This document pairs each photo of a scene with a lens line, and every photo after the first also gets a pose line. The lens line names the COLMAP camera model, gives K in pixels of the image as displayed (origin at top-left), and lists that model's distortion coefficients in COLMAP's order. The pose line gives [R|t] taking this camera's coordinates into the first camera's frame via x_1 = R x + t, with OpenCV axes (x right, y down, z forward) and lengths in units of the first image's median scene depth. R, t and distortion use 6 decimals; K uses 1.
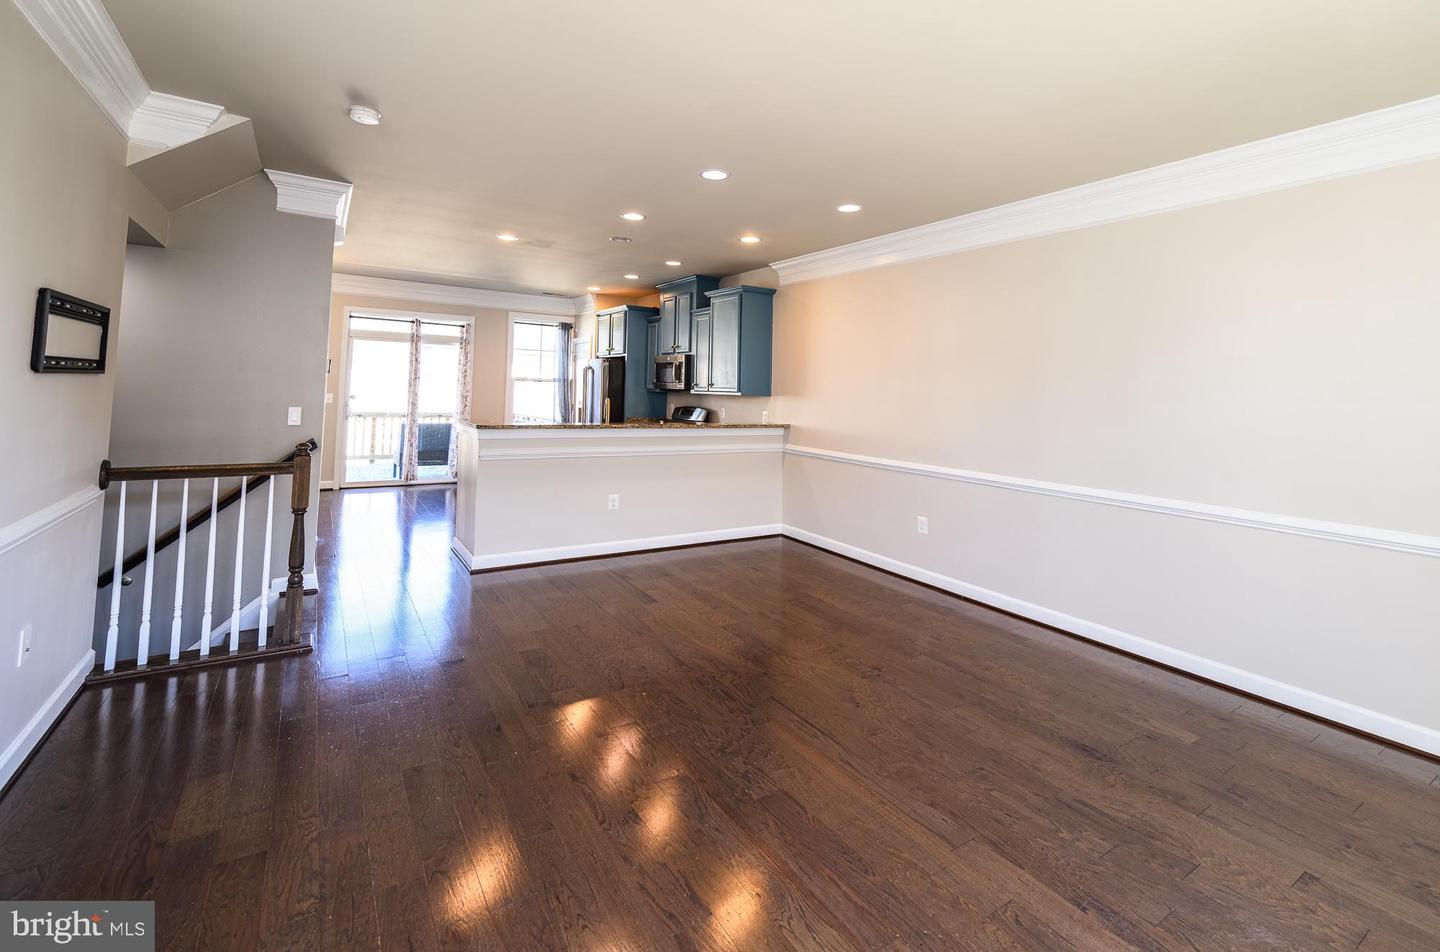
lens RADIAL K [[612.9, 0, 720.0], [0, 612.9, 476.0], [0, 0, 1]] dist [0.000372, 0.000020]
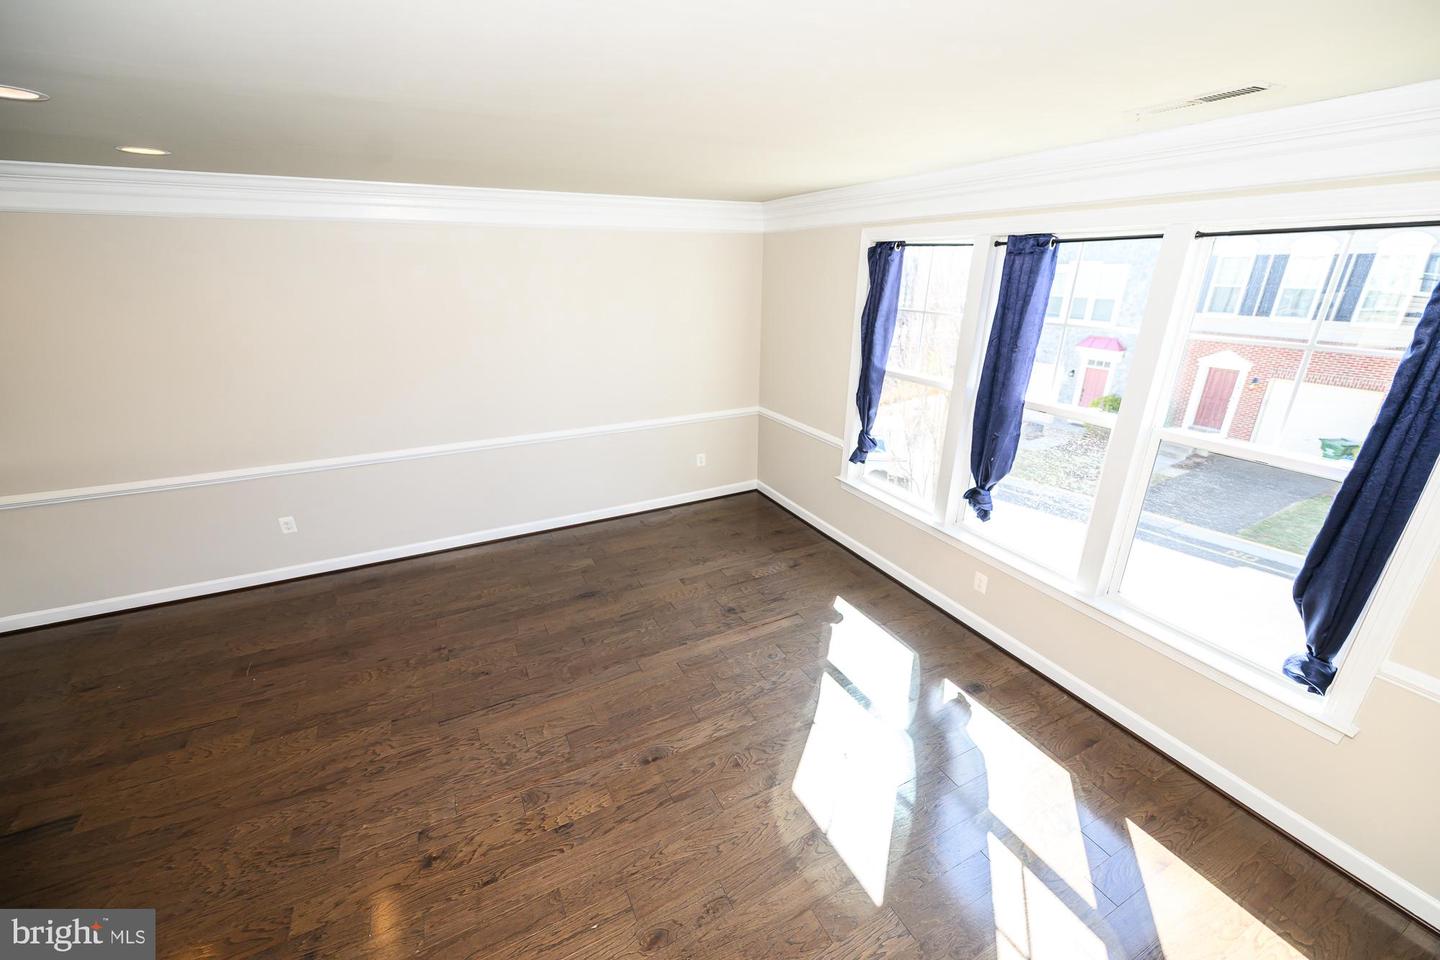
lens RADIAL K [[561.6, 0, 717.8], [0, 561.6, 477.2], [0, 0, 1]] dist [-0.002059, -0.000083]
pose [[0.104511, -0.370757, 0.922831, -0.843113], [0.140234, 0.924135, 0.355399, -0.452468], [-0.984587, 0.092269, 0.148575, 0.407353]]
